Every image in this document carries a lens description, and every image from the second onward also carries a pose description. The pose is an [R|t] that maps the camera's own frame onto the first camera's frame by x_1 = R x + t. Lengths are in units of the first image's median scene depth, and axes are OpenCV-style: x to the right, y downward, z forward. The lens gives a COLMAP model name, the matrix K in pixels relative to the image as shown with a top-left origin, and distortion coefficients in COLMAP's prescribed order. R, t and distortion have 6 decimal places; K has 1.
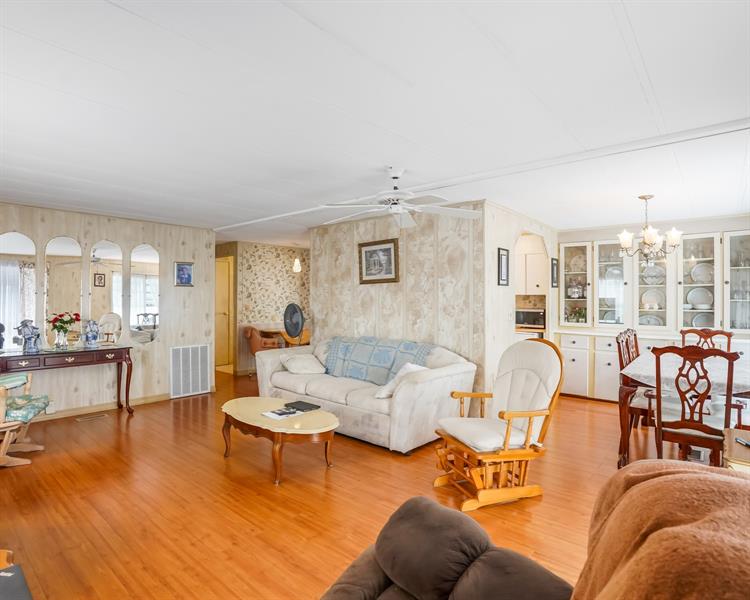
lens RADIAL K [[422.6, 0, 371.2], [0, 422.6, 299.2], [0, 0, 1]] dist [-0.053344, 0.021562]
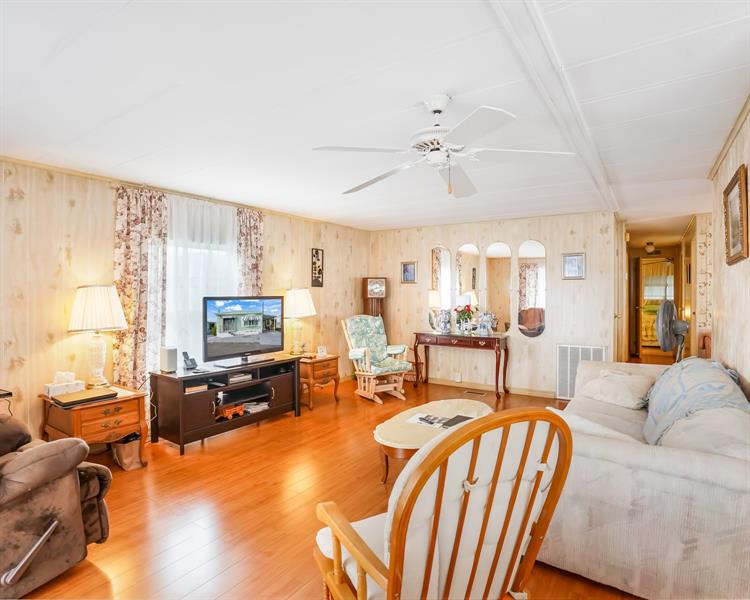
lens RADIAL K [[422.6, 0, 375.0], [0, 422.6, 294.1], [0, 0, 1]] dist [-0.053344, 0.021562]
pose [[0.123077, 0.003550, -0.992391, 0.464024], [-0.002441, 0.999992, 0.003275, -0.001942], [0.992394, 0.002019, 0.123084, 0.534796]]
